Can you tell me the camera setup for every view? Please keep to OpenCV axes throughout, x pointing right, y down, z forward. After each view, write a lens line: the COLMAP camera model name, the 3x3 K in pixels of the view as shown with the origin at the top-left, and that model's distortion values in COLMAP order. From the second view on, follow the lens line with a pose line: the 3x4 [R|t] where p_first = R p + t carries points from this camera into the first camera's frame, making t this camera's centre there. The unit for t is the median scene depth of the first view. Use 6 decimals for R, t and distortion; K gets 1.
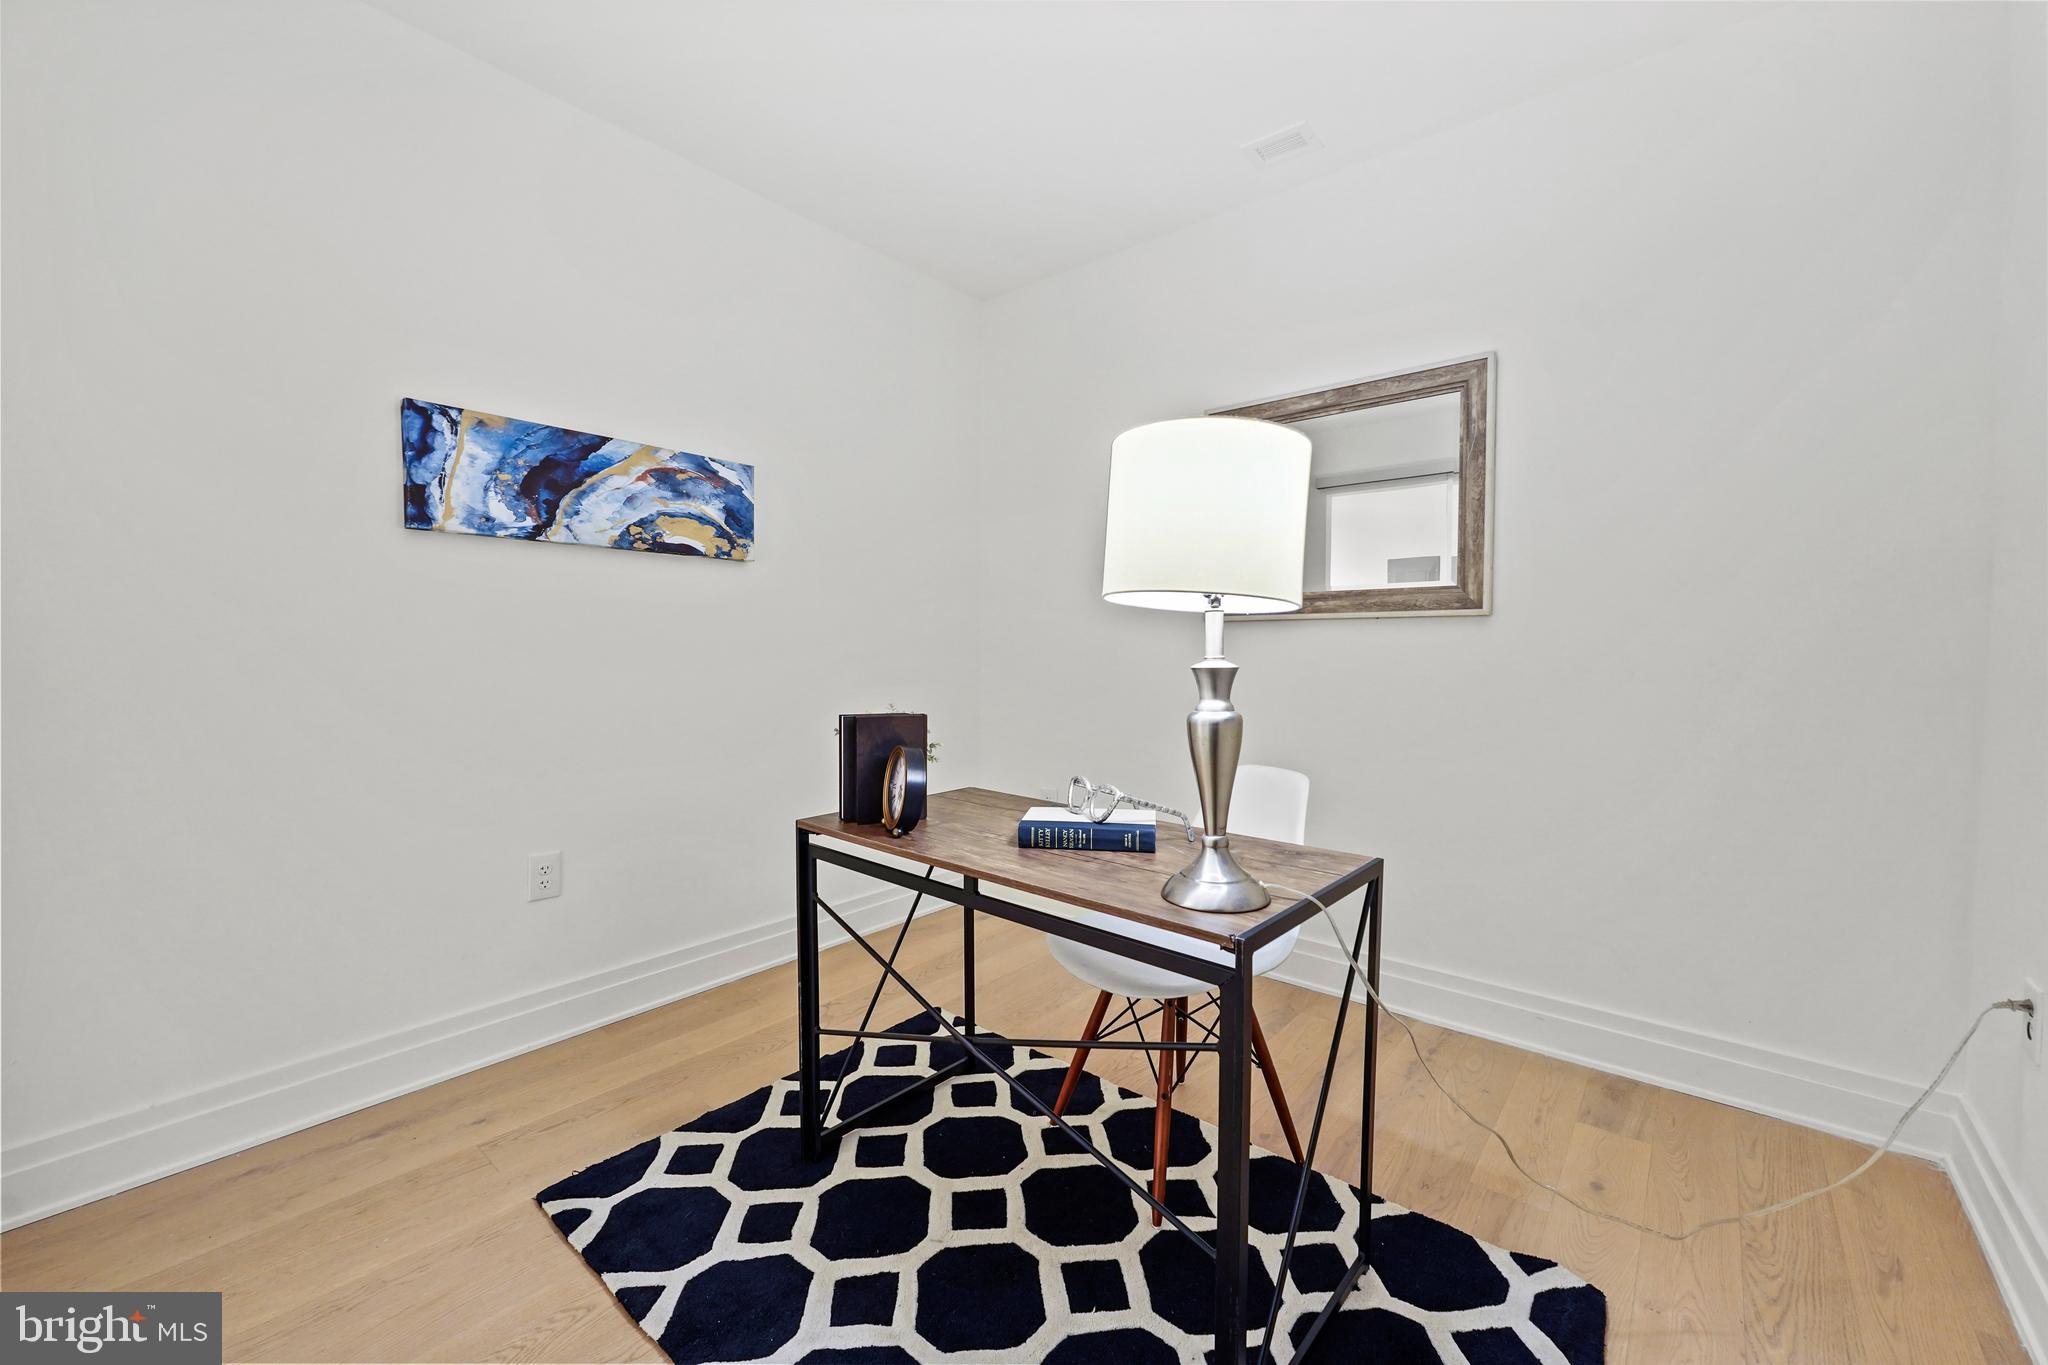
lens RADIAL K [[824.4, 0, 1021.4], [0, 824.4, 685.4], [0, 0, 1]] dist [0.001251, -0.001185]
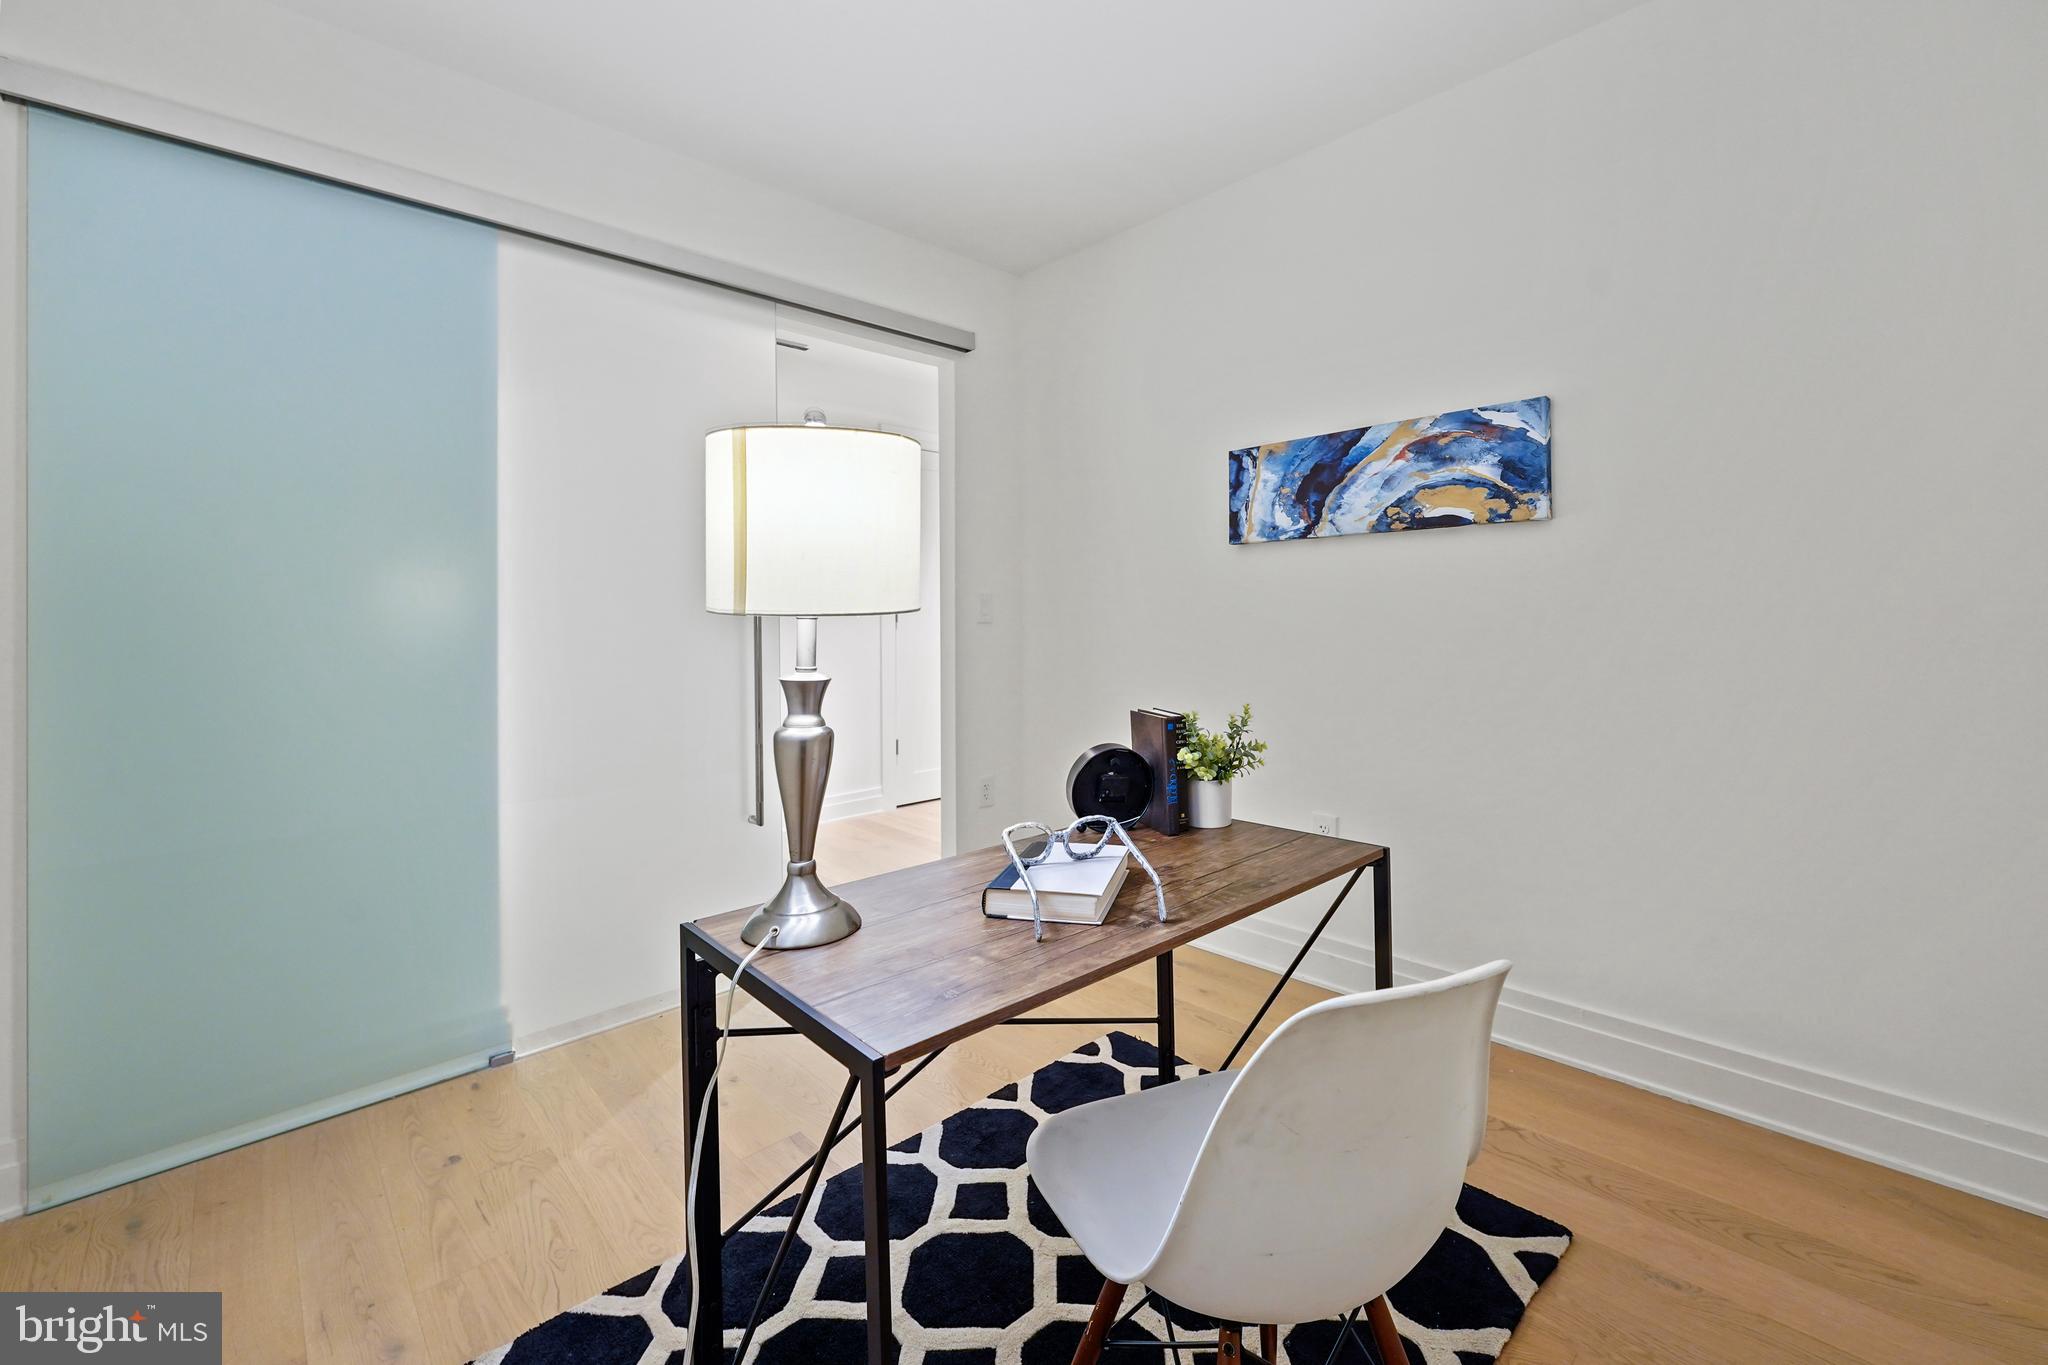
lens RADIAL K [[824.4, 0, 1000.1], [0, 824.4, 614.9], [0, 0, 1]] dist [0.001251, -0.001185]
pose [[-0.122201, -0.006790, -0.992482, 0.590971], [-0.028592, 0.999586, -0.003318, -0.050983], [0.992093, 0.027971, -0.122344, 0.694908]]
